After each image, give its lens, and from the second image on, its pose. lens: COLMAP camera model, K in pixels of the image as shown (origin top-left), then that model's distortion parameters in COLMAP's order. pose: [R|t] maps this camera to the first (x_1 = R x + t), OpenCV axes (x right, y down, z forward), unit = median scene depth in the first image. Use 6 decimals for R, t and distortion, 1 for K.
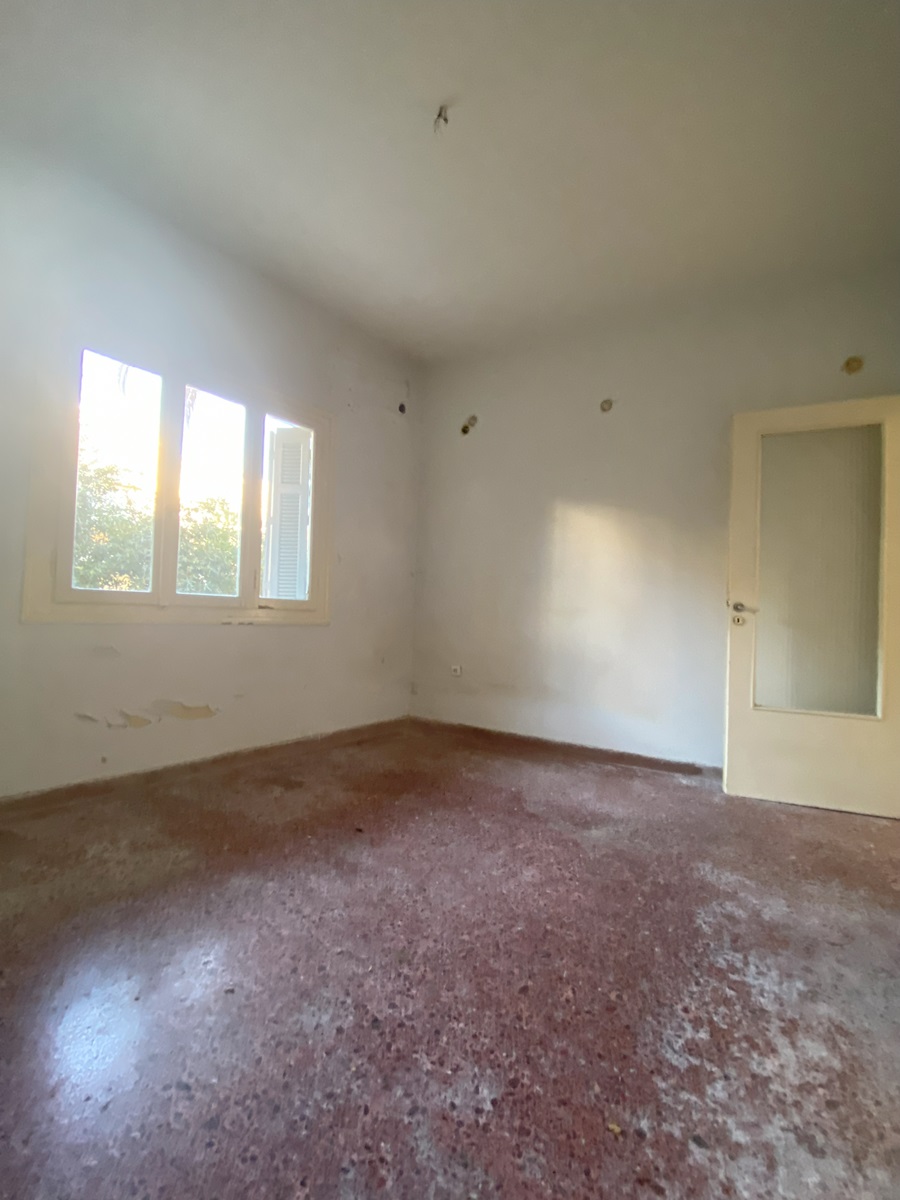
lens RADIAL K [[490.4, 0, 447.3], [0, 490.4, 598.8], [0, 0, 1]] dist [0.010365, -0.016011]
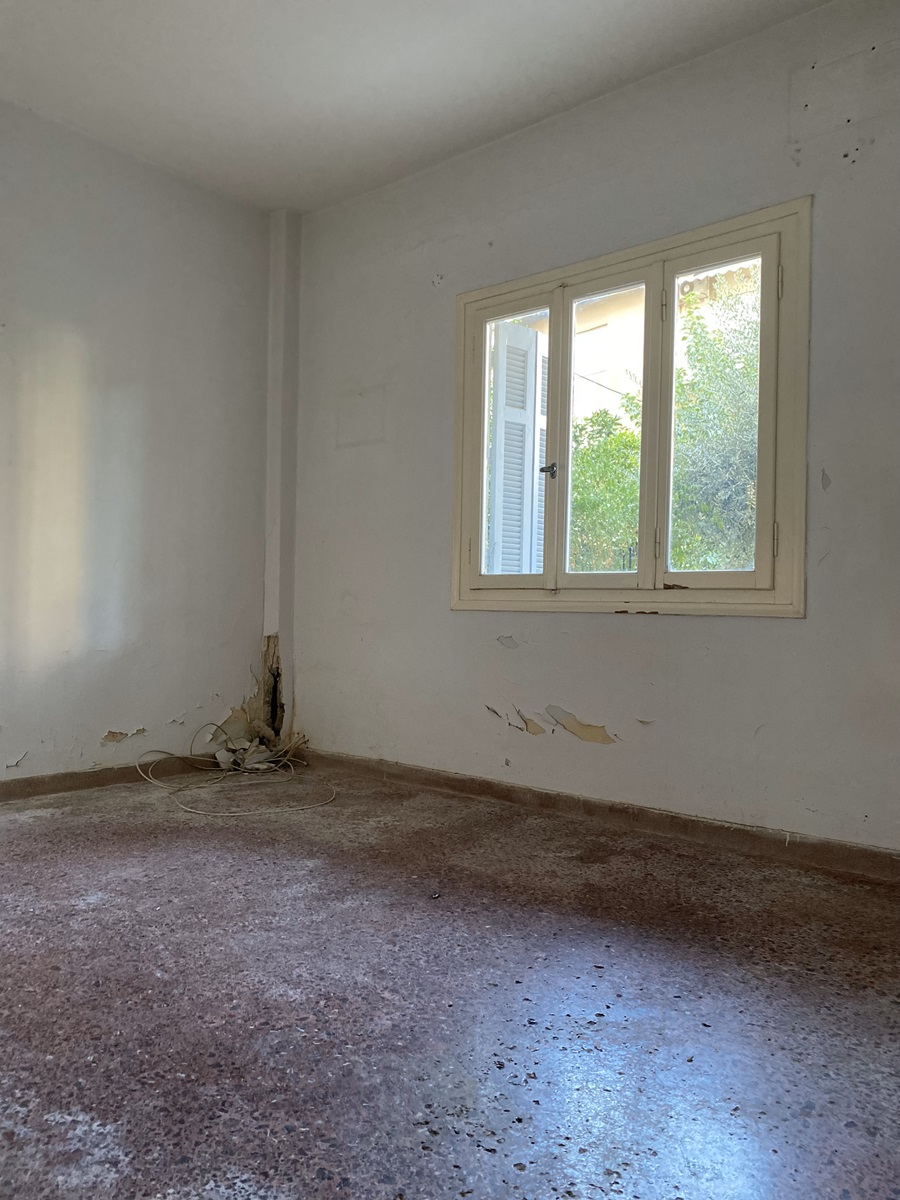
lens RADIAL K [[921.3, 0, 449.7], [0, 921.3, 579.8], [0, 0, 1]] dist [0.012904, -0.010520]
pose [[-0.010492, -0.063753, -0.997911, 1.244768], [0.008945, 0.997920, -0.063848, 0.126349], [0.999905, -0.009596, -0.009900, 1.145489]]
